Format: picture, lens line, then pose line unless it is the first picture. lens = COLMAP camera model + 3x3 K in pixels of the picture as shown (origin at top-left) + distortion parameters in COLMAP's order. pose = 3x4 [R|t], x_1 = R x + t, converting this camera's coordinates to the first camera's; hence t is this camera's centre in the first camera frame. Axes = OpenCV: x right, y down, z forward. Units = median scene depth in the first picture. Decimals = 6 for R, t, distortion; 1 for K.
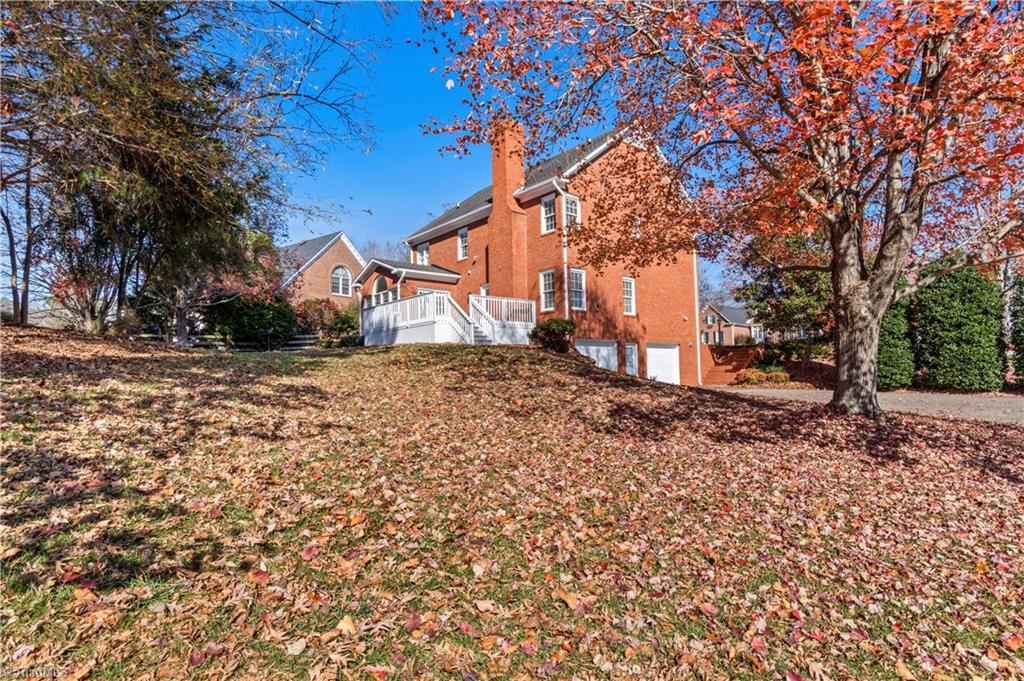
lens RADIAL K [[553.8, 0, 528.9], [0, 553.8, 342.4], [0, 0, 1]] dist [0.012907, 0.001304]
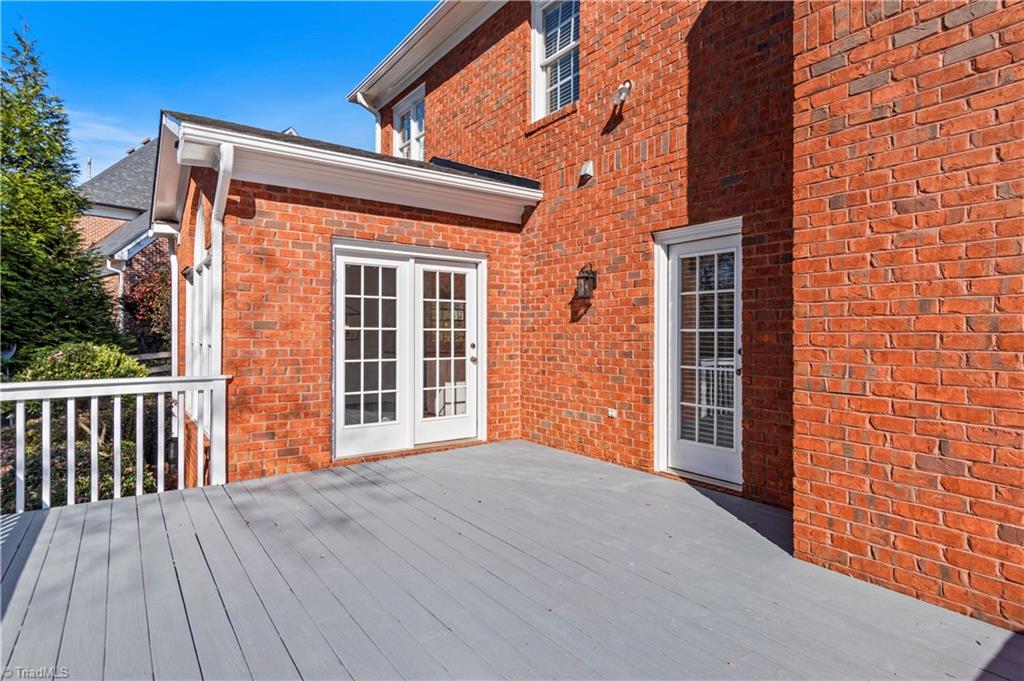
lens RADIAL K [[565.9, 0, 539.0], [0, 565.9, 333.5], [0, 0, 1]] dist [0.013933, 0.000060]
pose [[0.997539, 0.022289, -0.066472, -0.110052], [-0.017862, 0.997628, 0.066478, -0.080025], [0.067796, -0.065127, 0.995571, 0.785899]]
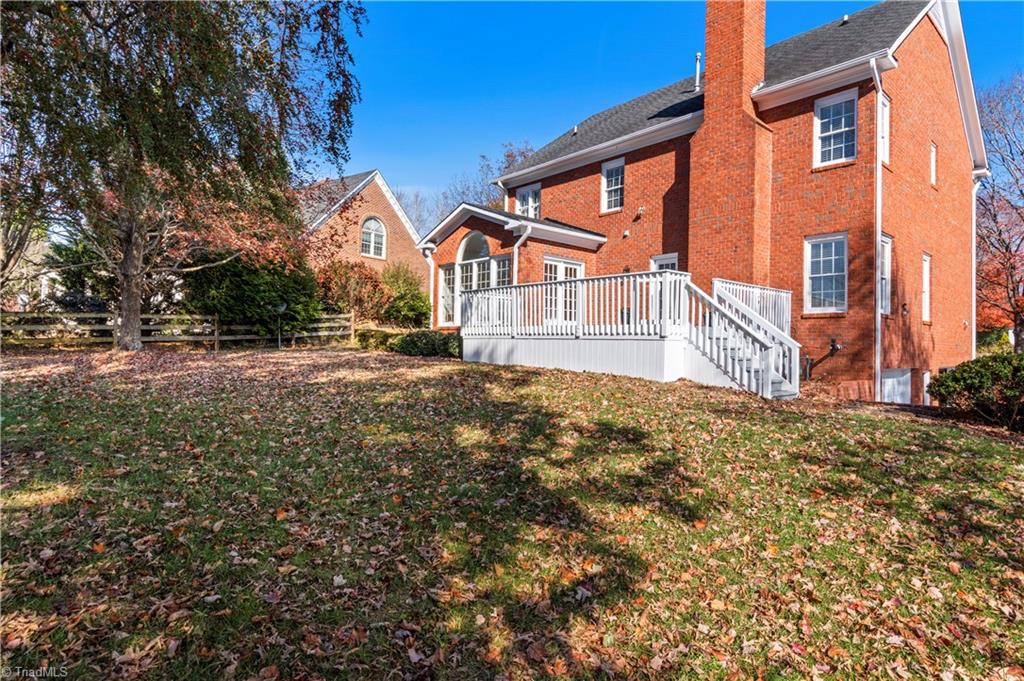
lens RADIAL K [[565.9, 0, 539.0], [0, 565.9, 333.5], [0, 0, 1]] dist [0.013933, 0.000060]
pose [[0.998843, 0.042720, 0.022064, -0.211795], [-0.043631, 0.998139, 0.042593, -0.040812], [-0.020203, -0.043506, 0.998849, 0.385374]]
